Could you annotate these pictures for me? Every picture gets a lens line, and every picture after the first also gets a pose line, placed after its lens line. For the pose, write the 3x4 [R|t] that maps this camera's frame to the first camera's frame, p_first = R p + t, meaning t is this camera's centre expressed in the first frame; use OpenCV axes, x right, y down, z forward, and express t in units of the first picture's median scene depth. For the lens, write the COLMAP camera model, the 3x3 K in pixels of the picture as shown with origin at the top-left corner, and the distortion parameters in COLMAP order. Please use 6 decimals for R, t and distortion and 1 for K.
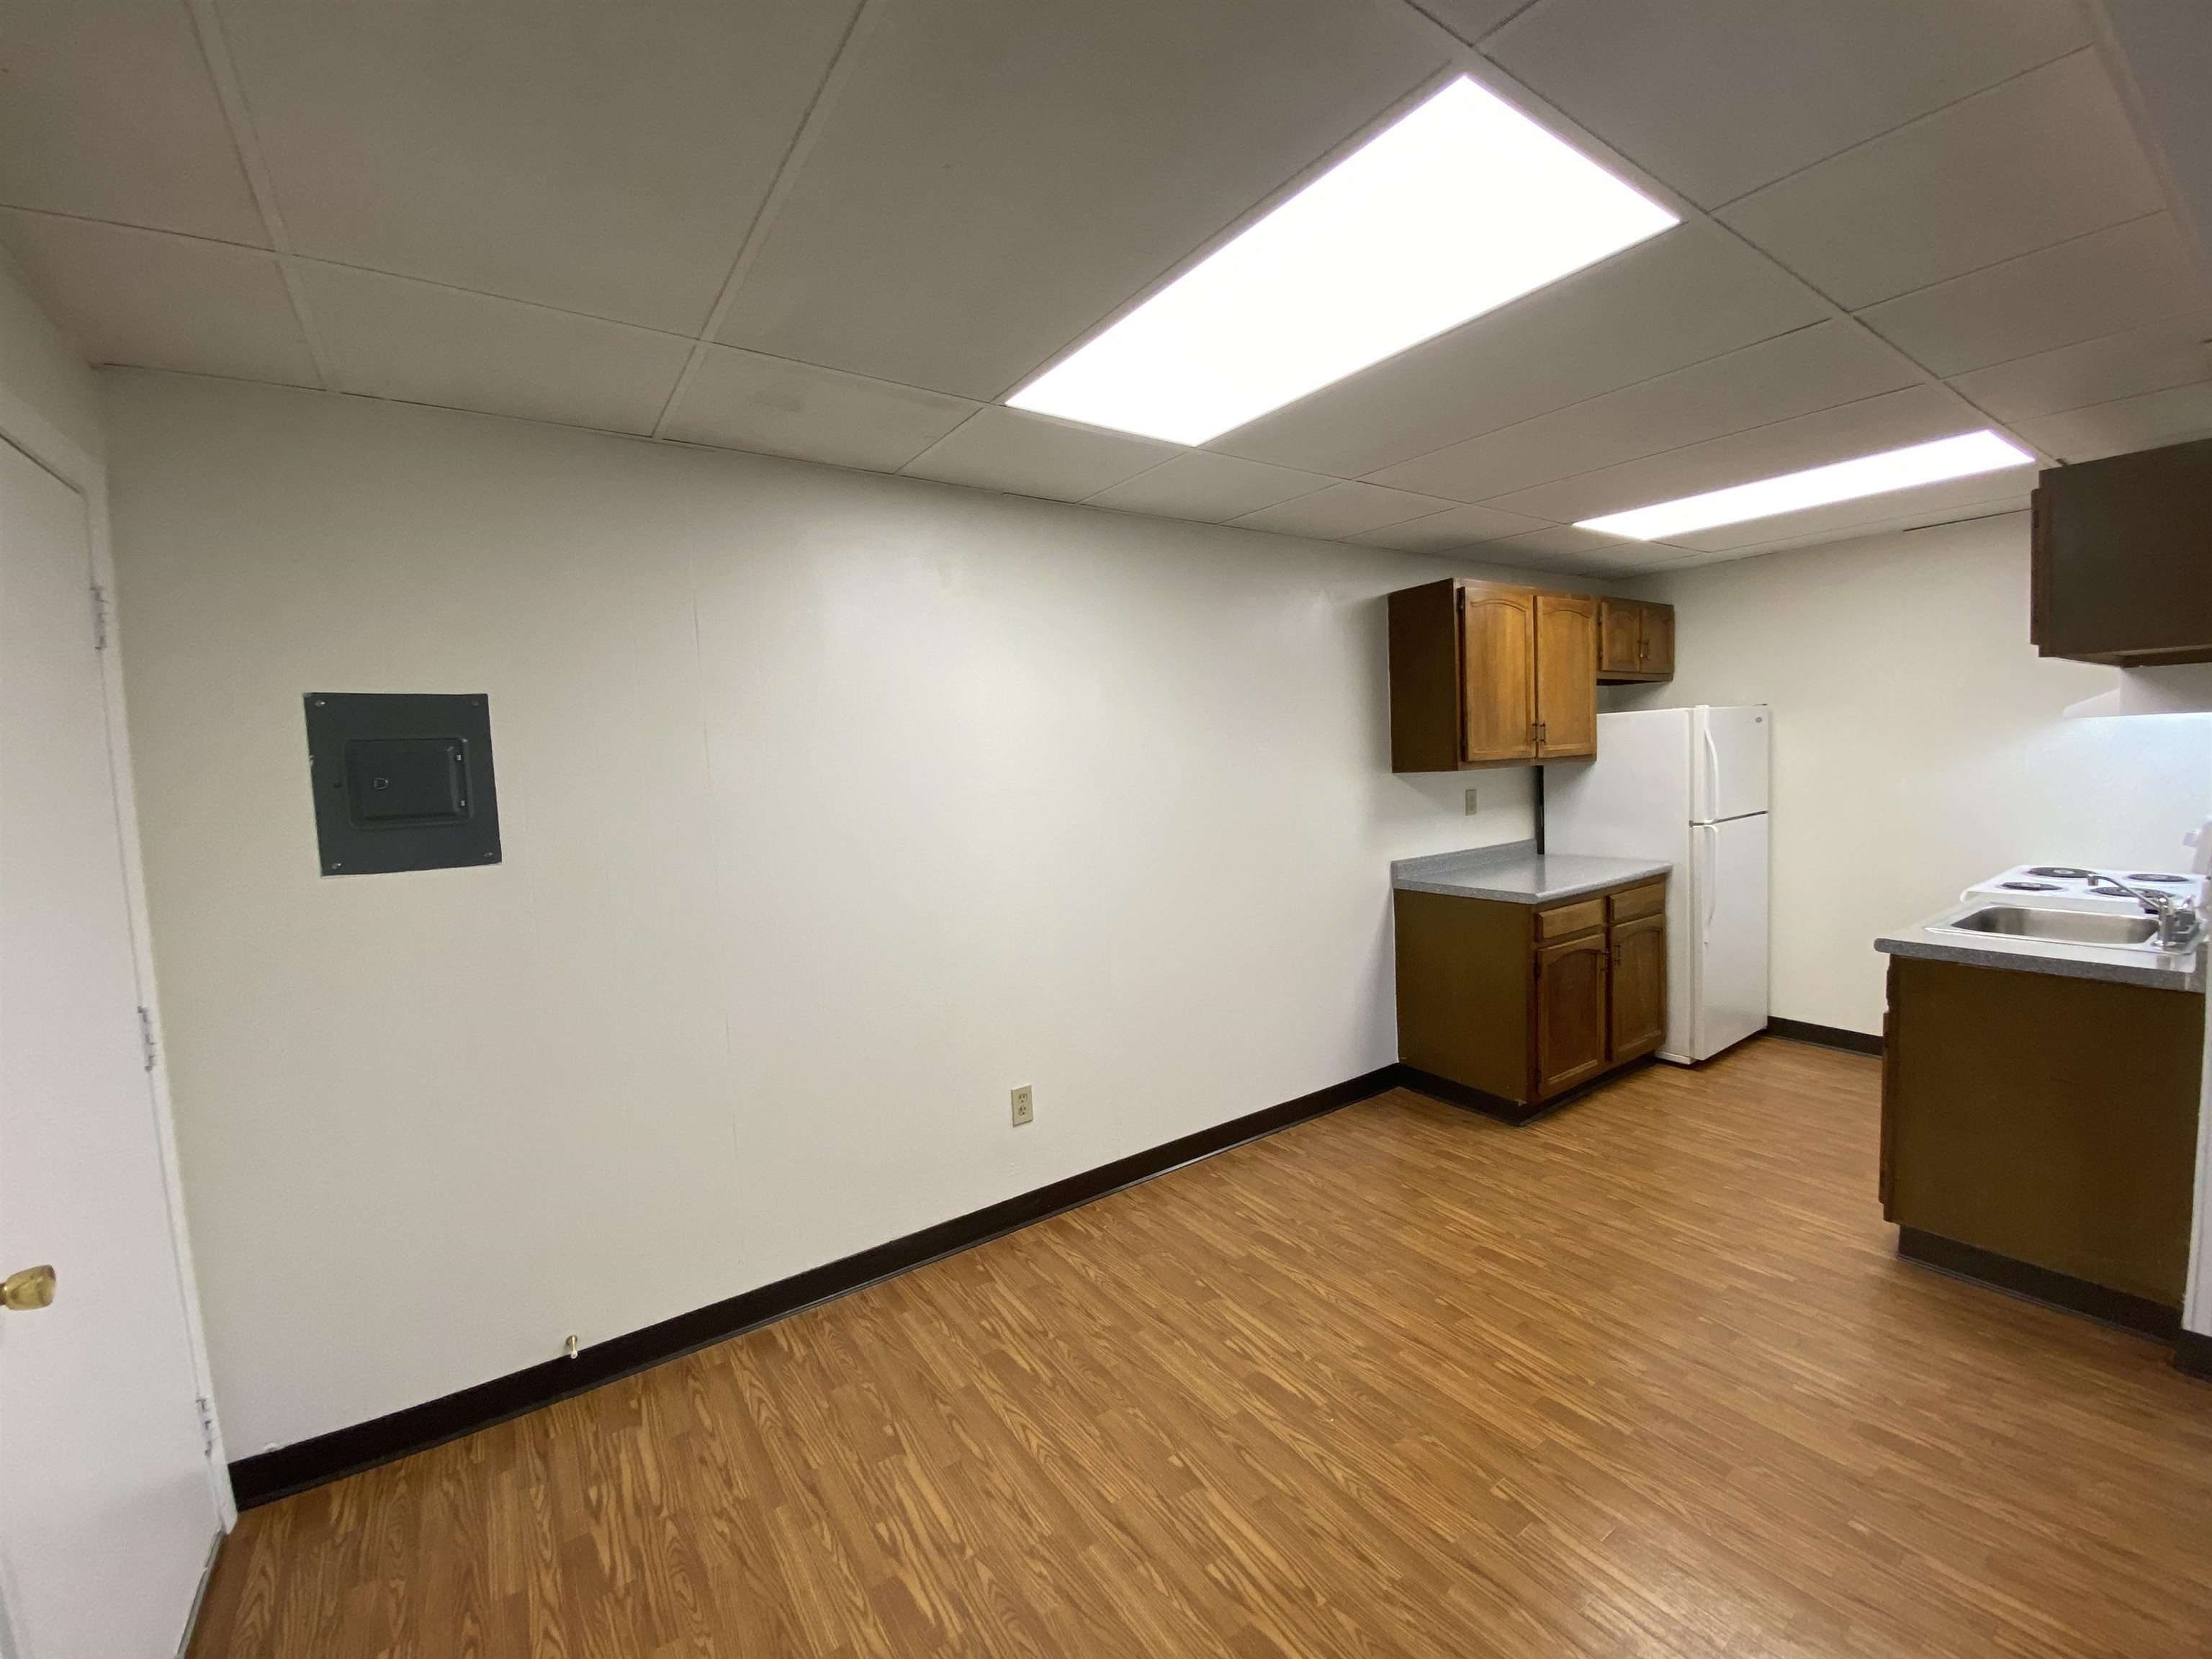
lens RADIAL K [[892.0, 0, 1099.3], [0, 892.0, 817.9], [0, 0, 1]] dist [0.032432, -0.028939]
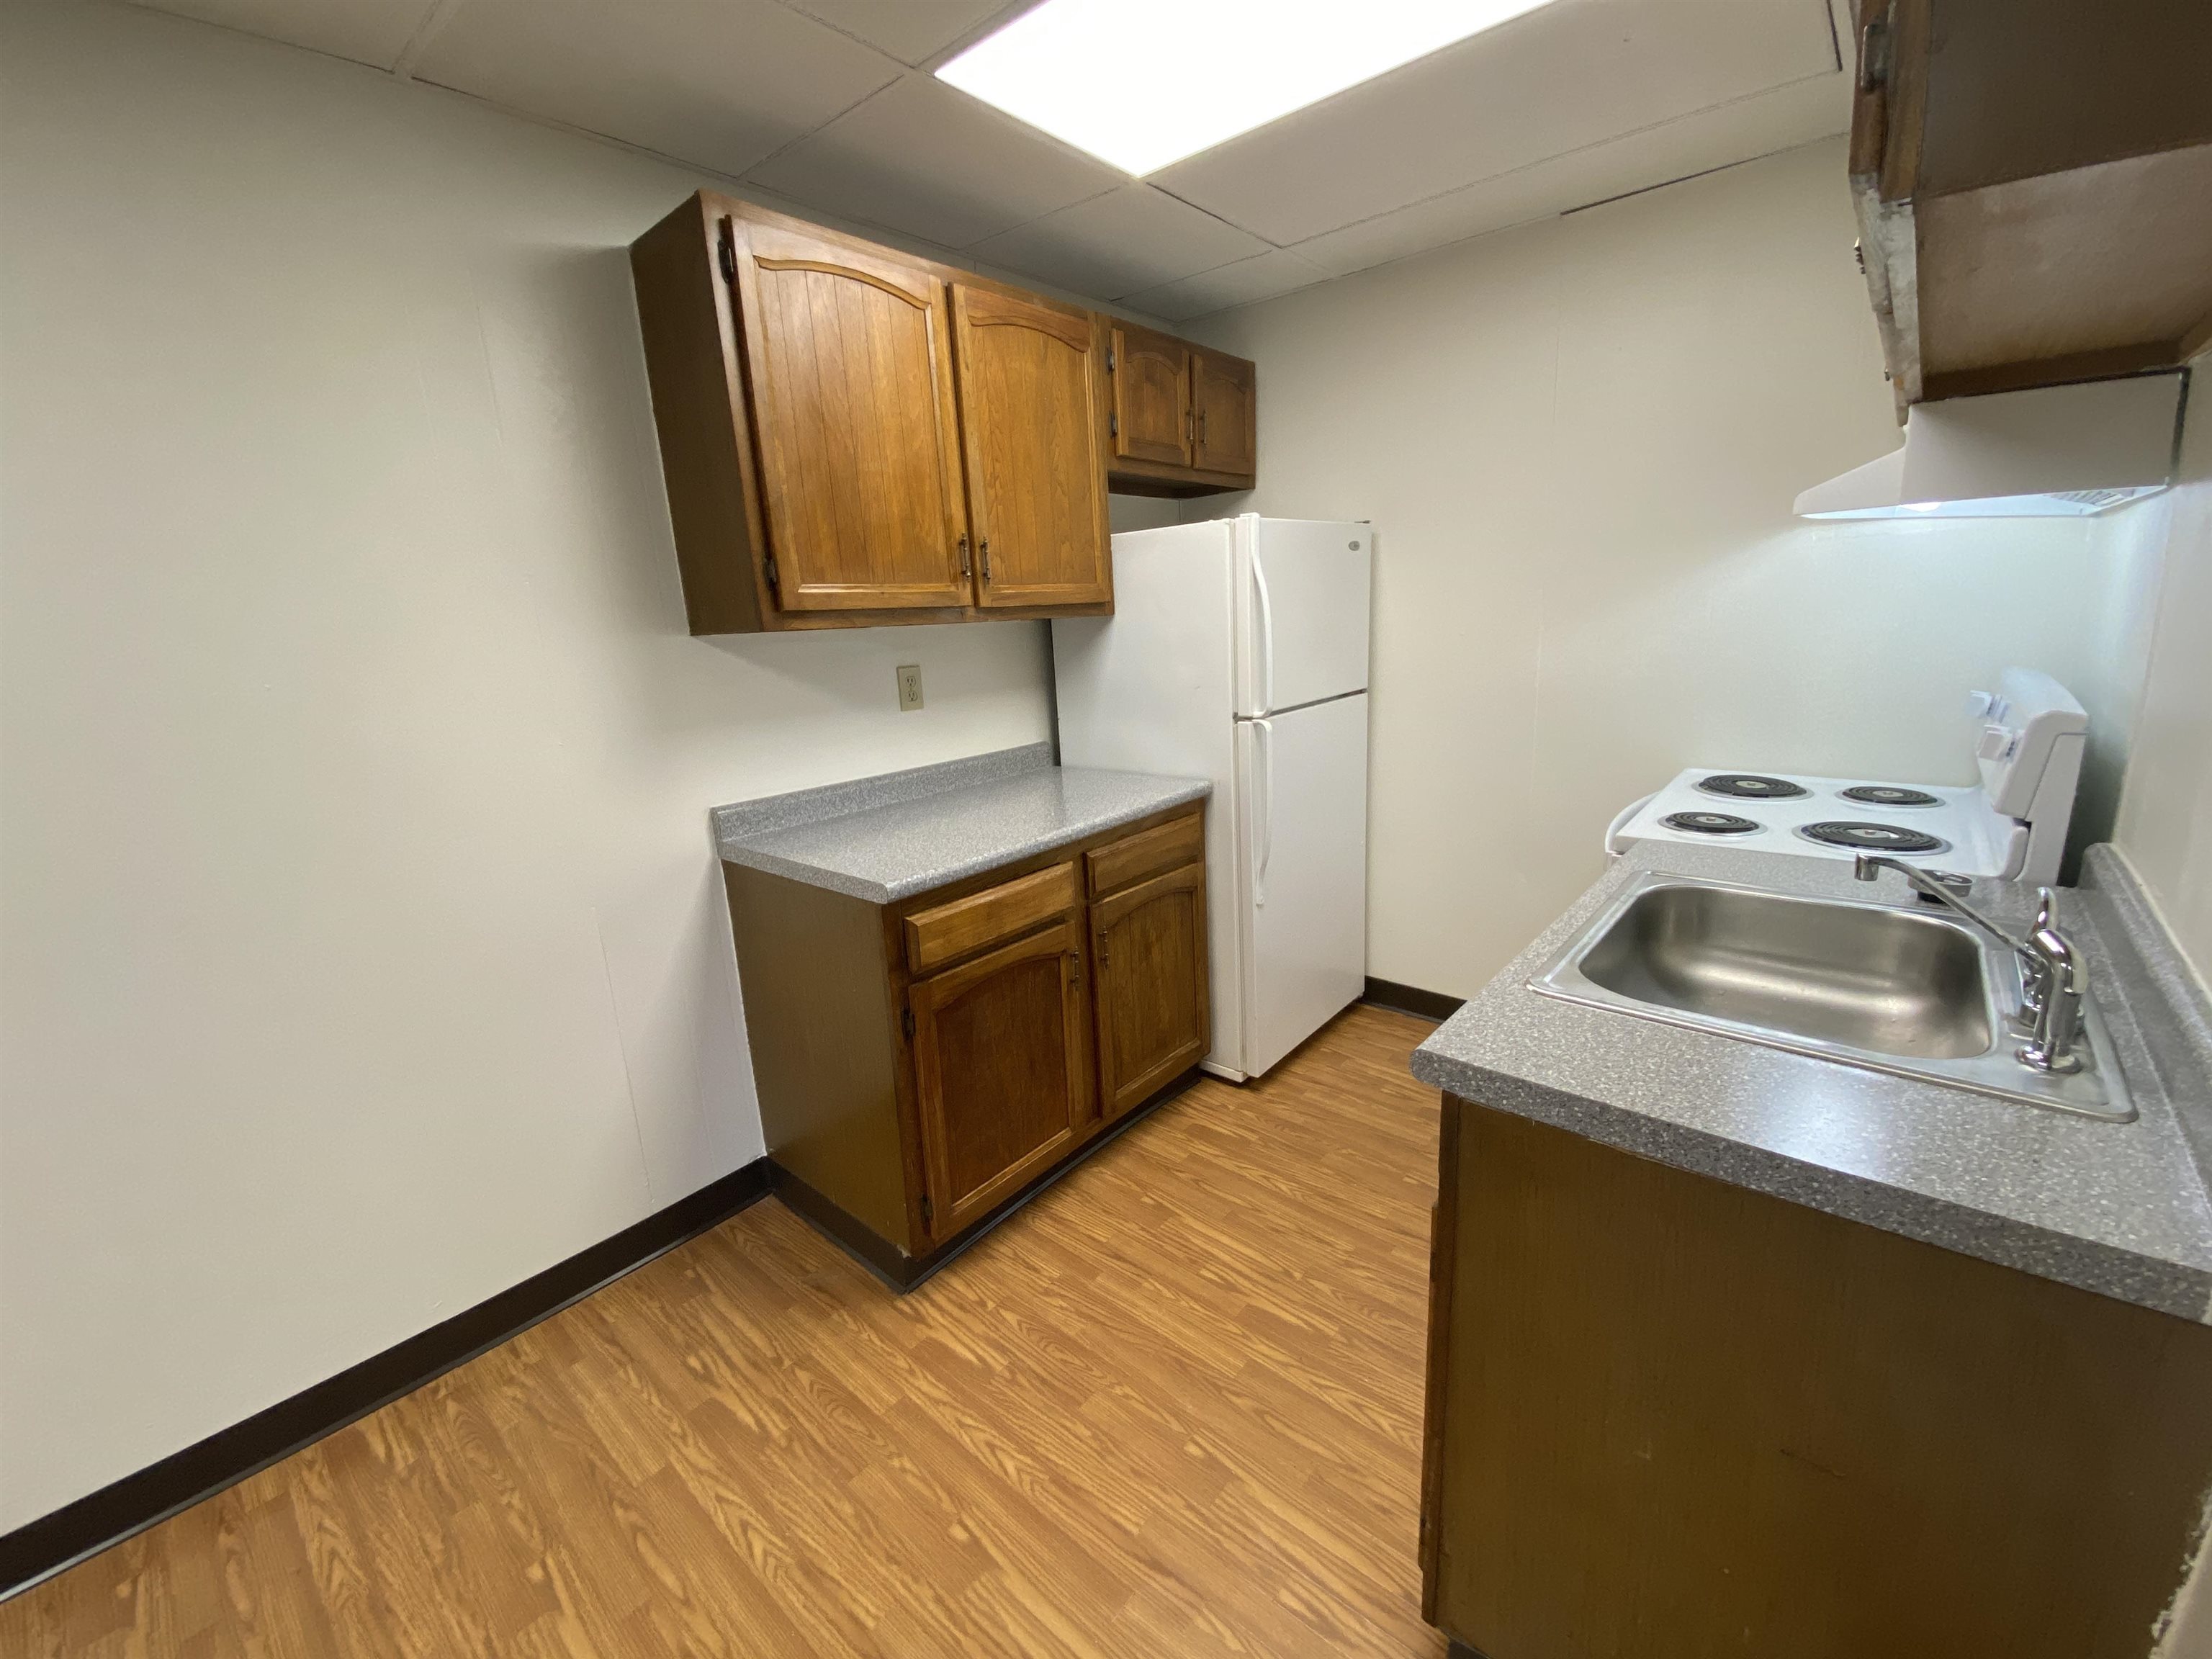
lens RADIAL K [[892.0, 0, 1099.3], [0, 892.0, 817.9], [0, 0, 1]] dist [0.032432, -0.028939]
pose [[0.967398, -0.061513, 0.245679, 0.418382], [0.024674, 0.988332, 0.150301, -0.019554], [-0.252058, -0.139339, 0.957628, 0.438300]]
